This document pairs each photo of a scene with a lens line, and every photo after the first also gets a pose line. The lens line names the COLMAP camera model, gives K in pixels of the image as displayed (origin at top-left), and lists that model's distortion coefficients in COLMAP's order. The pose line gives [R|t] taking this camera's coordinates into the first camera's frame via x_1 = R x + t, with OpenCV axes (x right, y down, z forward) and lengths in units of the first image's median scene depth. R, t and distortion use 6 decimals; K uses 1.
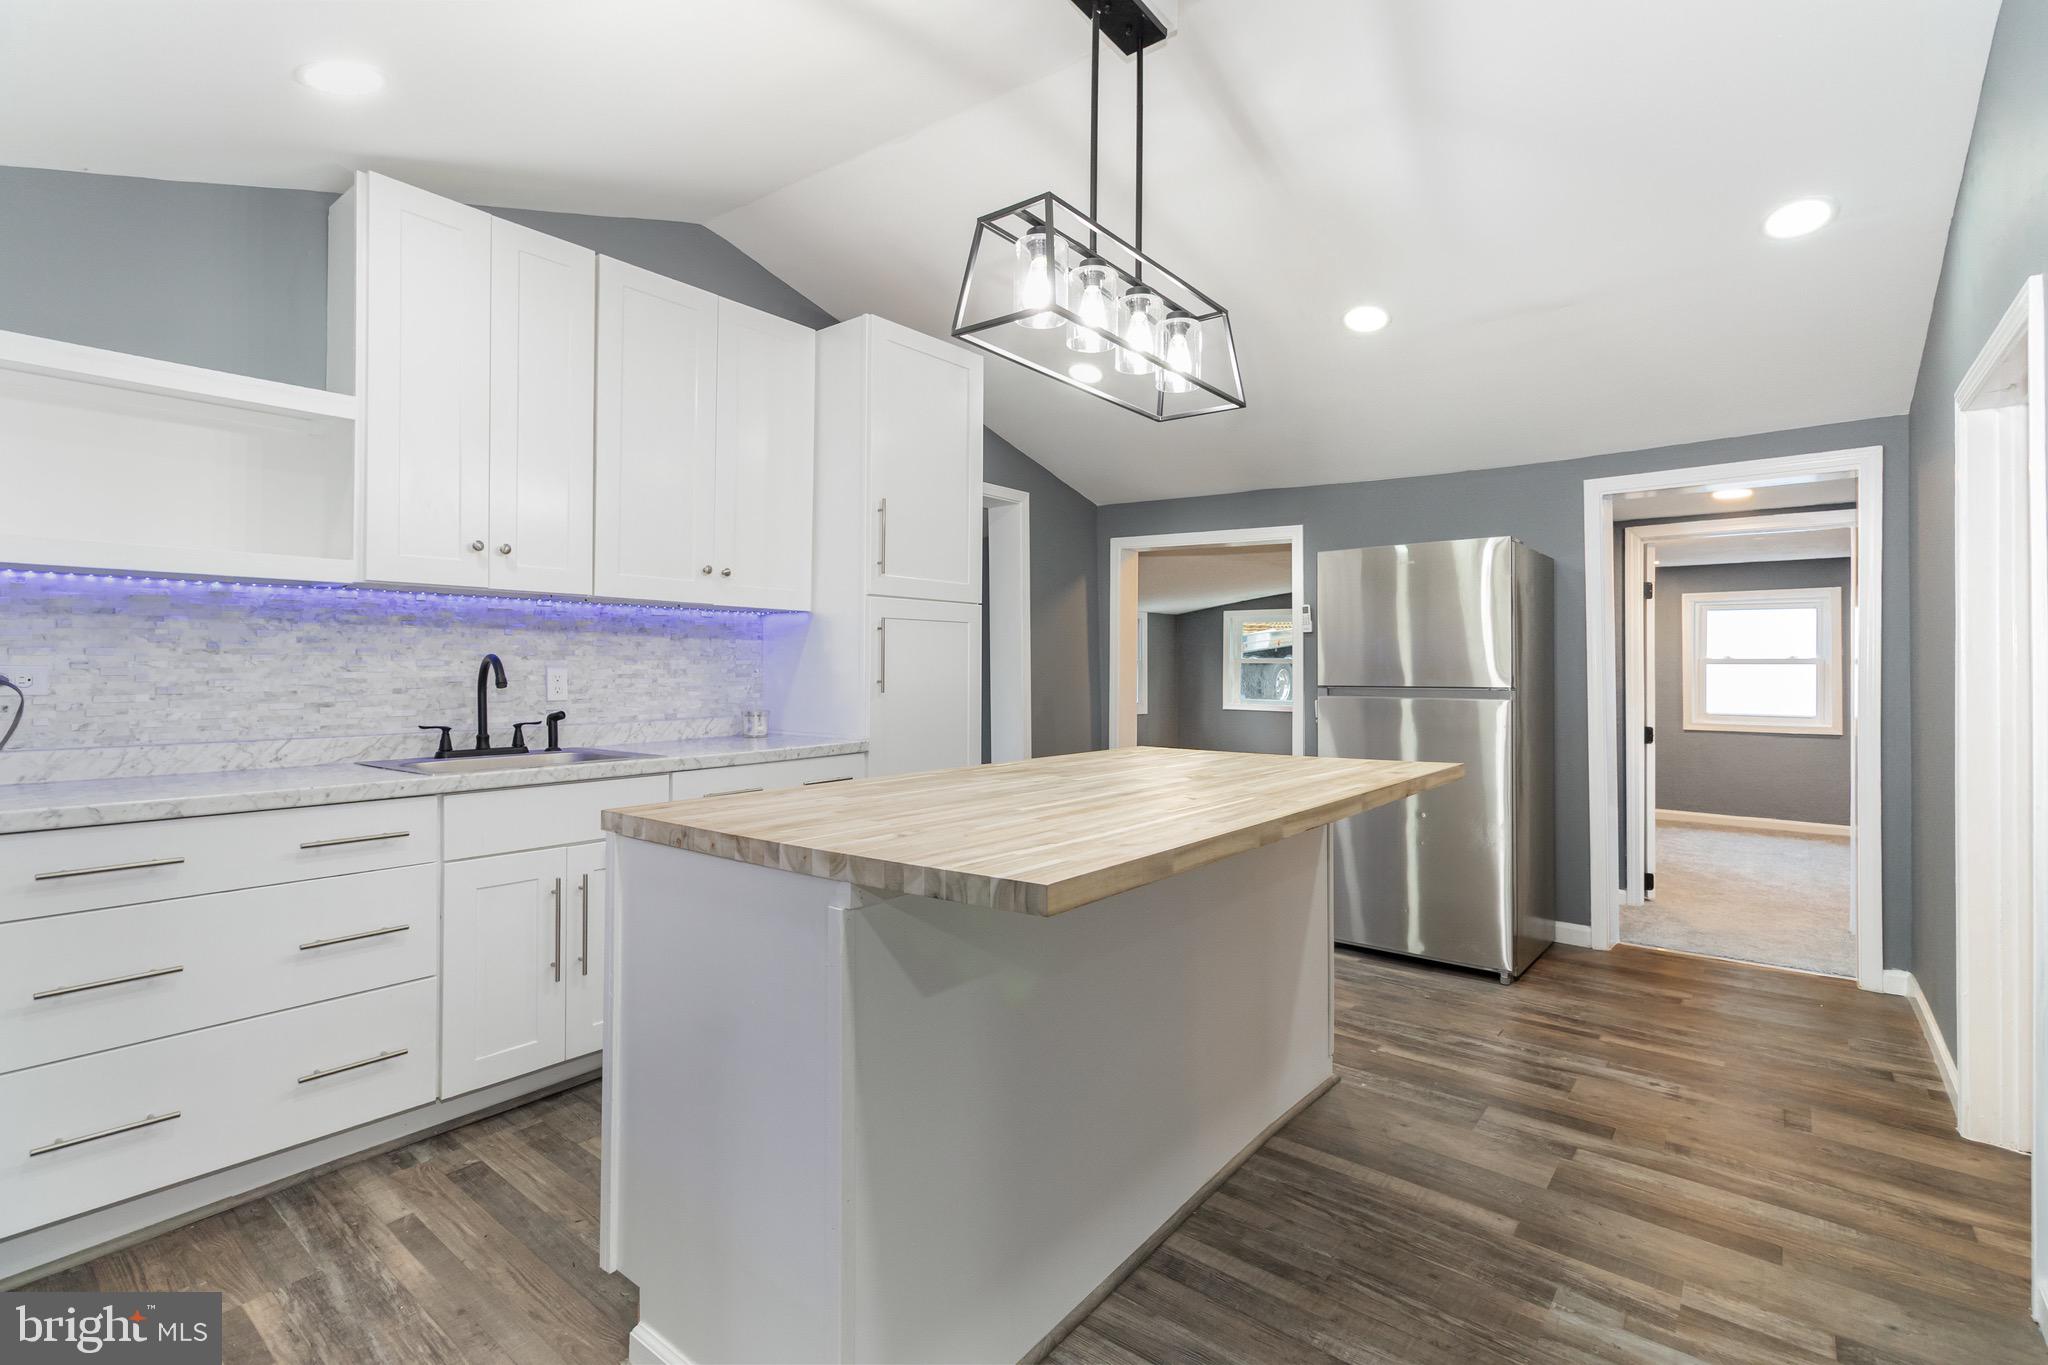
lens RADIAL K [[957.8, 0, 1038.1], [0, 957.8, 665.4], [0, 0, 1]] dist [-0.000024, -0.000465]
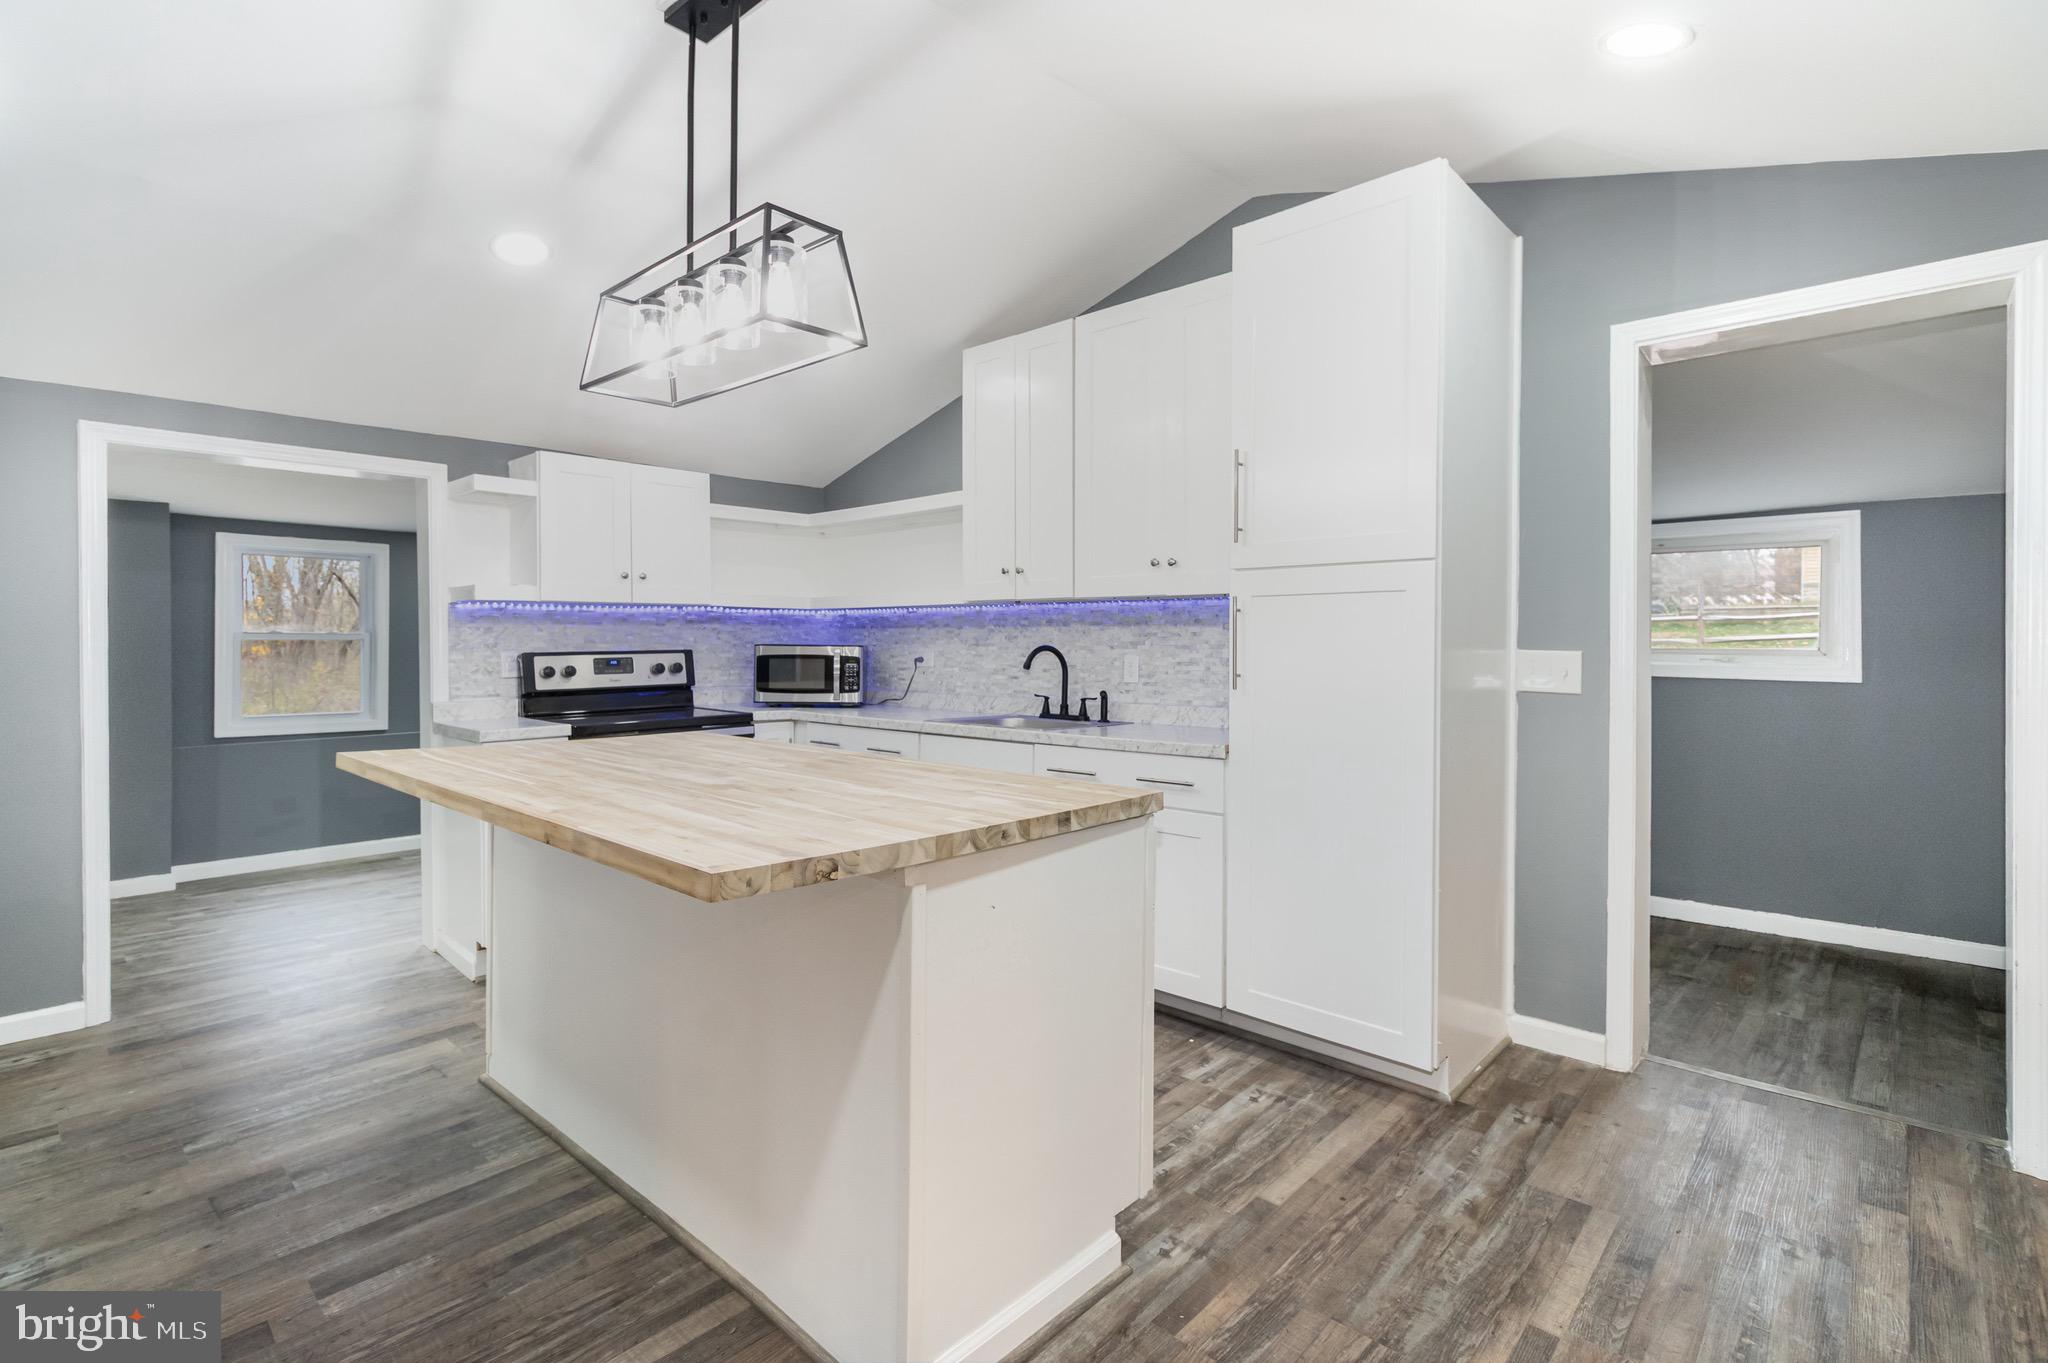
lens RADIAL K [[957.8, 0, 991.2], [0, 957.8, 645.3], [0, 0, 1]] dist [-0.000024, -0.000465]
pose [[-0.102828, -0.007078, -0.994674, 0.856449], [-0.003958, 0.999970, -0.006706, -0.001963], [0.994691, 0.003247, -0.102853, 1.129218]]
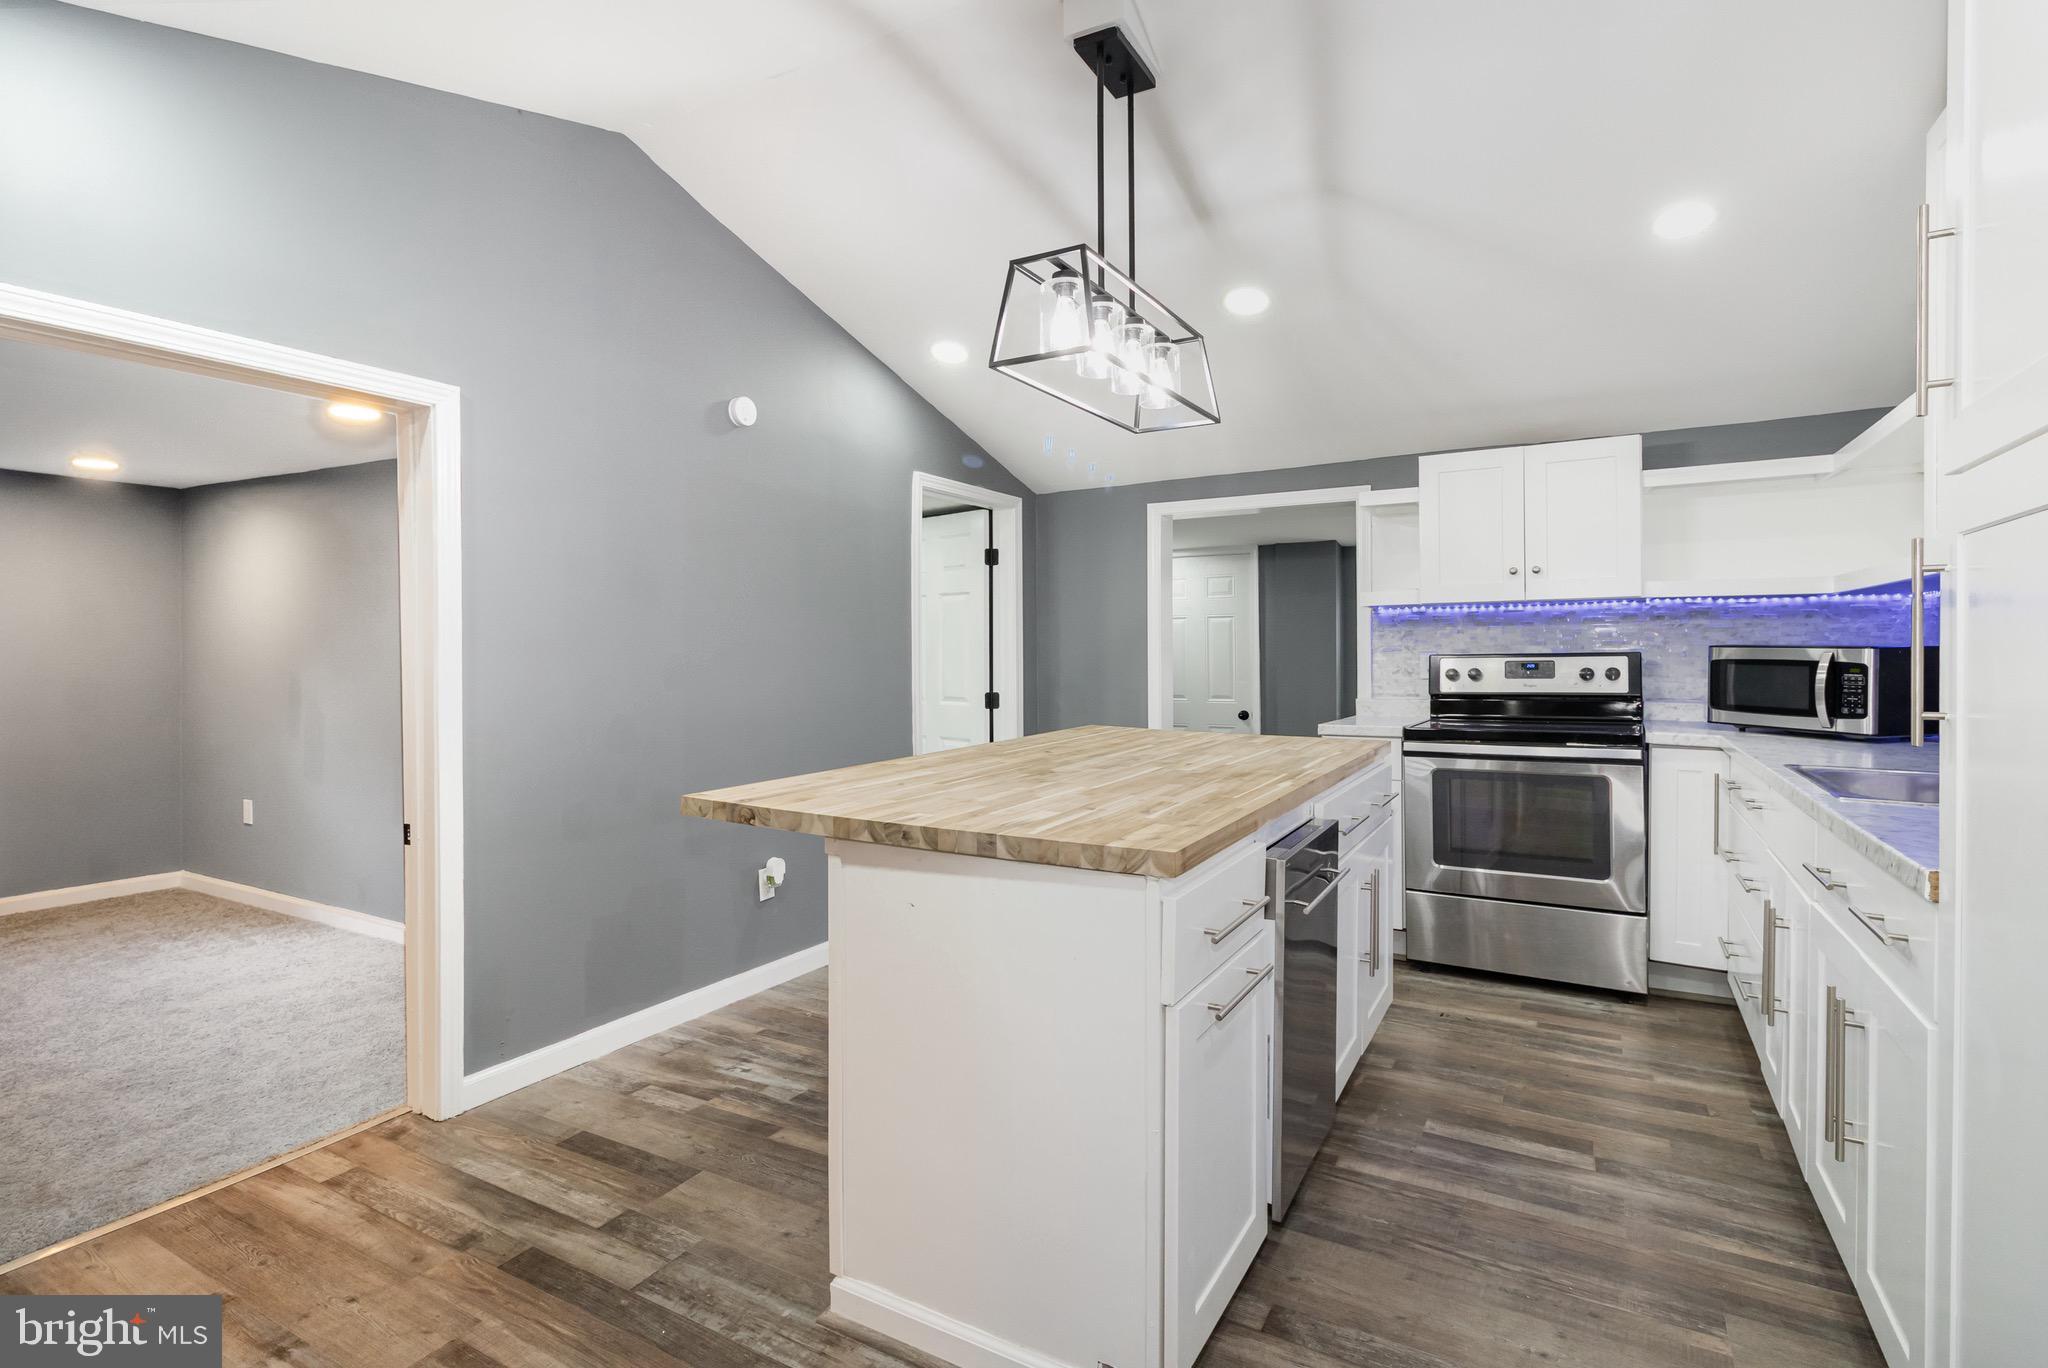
lens RADIAL K [[957.8, 0, 1035.8], [0, 957.8, 657.2], [0, 0, 1]] dist [-0.000024, -0.000465]
pose [[-0.987293, -0.001399, -0.158905, 0.282886], [-0.003141, 0.999938, 0.010712, -0.008334], [0.158880, 0.011075, -0.987236, 1.685087]]
